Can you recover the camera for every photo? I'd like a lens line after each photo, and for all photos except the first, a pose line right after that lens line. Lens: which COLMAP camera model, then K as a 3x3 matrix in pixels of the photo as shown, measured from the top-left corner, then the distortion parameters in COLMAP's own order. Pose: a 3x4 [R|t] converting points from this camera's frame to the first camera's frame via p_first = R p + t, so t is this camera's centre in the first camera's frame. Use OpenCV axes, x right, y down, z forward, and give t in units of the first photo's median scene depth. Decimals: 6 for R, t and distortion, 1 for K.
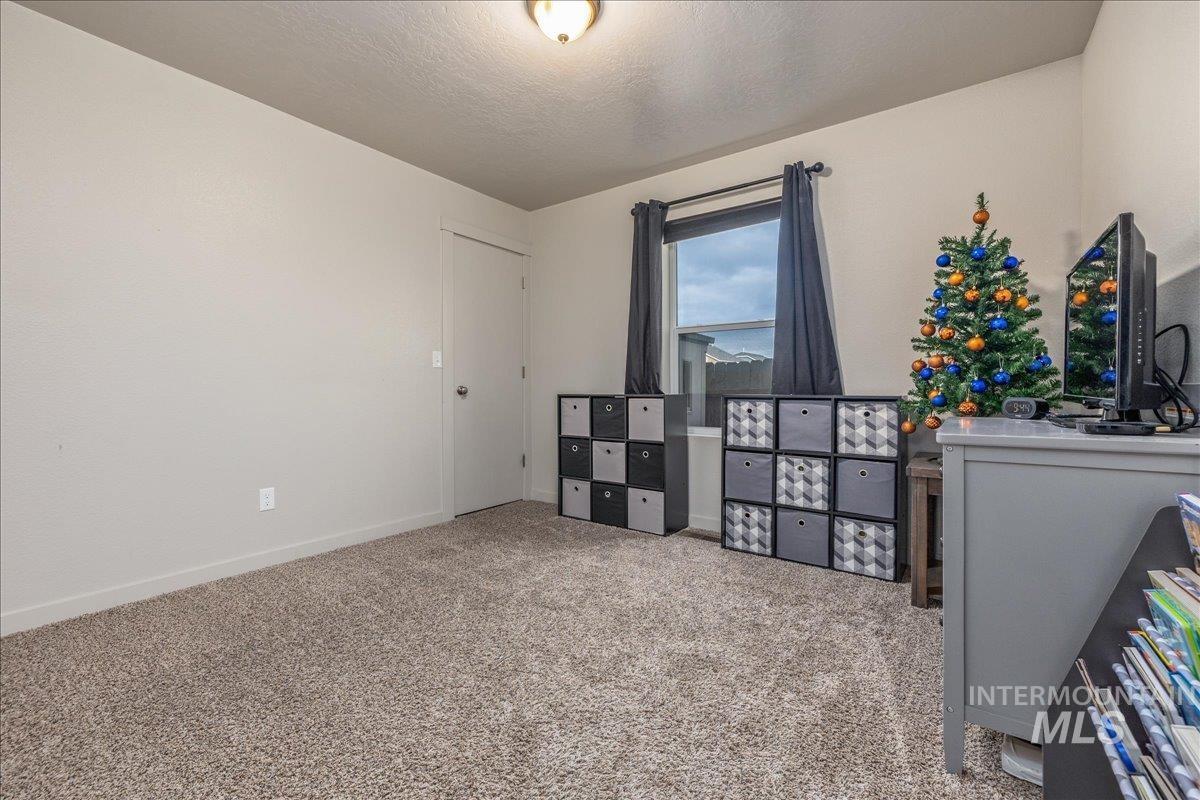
lens RADIAL K [[502.6, 0, 601.2], [0, 502.6, 393.8], [0, 0, 1]] dist [-0.000989, -0.000169]
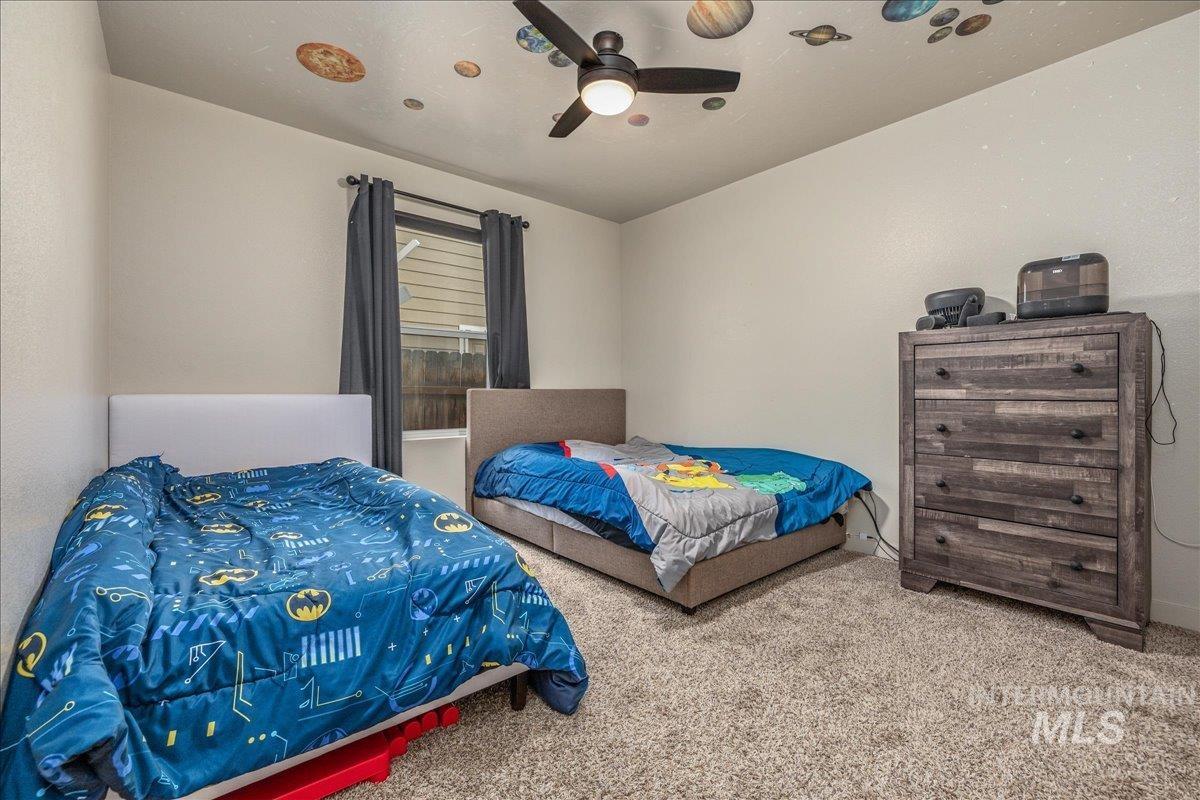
lens RADIAL K [[502.6, 0, 601.2], [0, 502.6, 393.8], [0, 0, 1]] dist [-0.000989, -0.000169]
pose [[0.241871, 0.004247, 0.970299, -0.792771], [0.012699, 0.999891, -0.007543, 0.031326], [-0.970225, 0.014146, 0.241791, 0.419732]]
